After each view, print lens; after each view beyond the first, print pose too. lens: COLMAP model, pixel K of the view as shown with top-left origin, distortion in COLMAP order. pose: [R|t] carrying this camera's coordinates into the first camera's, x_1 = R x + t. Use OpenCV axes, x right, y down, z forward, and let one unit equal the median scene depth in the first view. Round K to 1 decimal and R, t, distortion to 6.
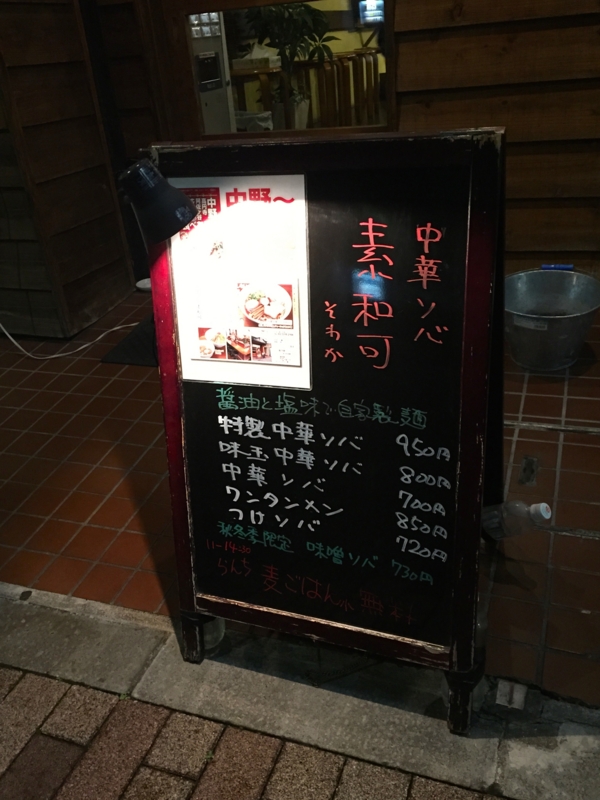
lens RADIAL K [[686.3, 0, 300.0], [0, 686.3, 400.0], [0, 0, 1]] dist [0.090602, -0.153242]
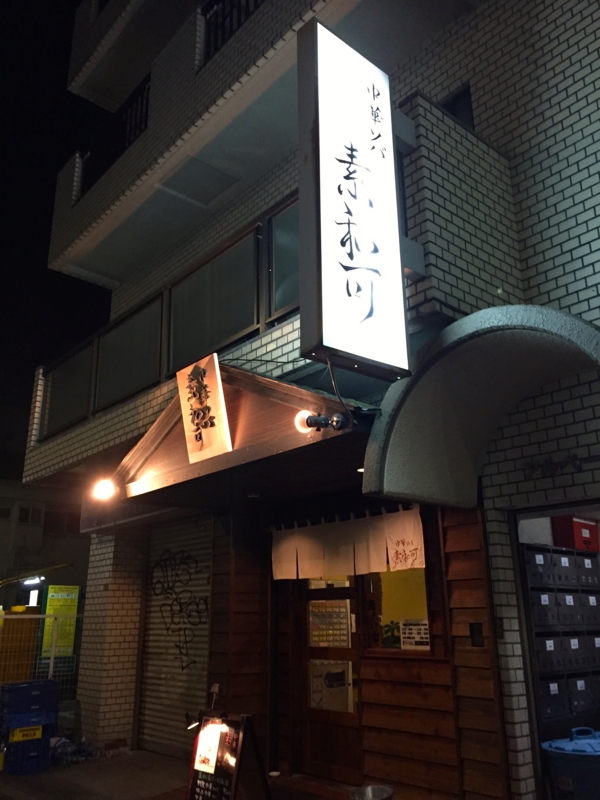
lens RADIAL K [[686.3, 0, 300.0], [0, 686.3, 400.0], [0, 0, 1]] dist [0.090602, -0.153242]
pose [[0.860976, -0.079564, -0.502384, 2.601142], [-0.289830, 0.734923, -0.613096, 0.707589], [0.417994, 0.673467, 0.609692, -2.691268]]
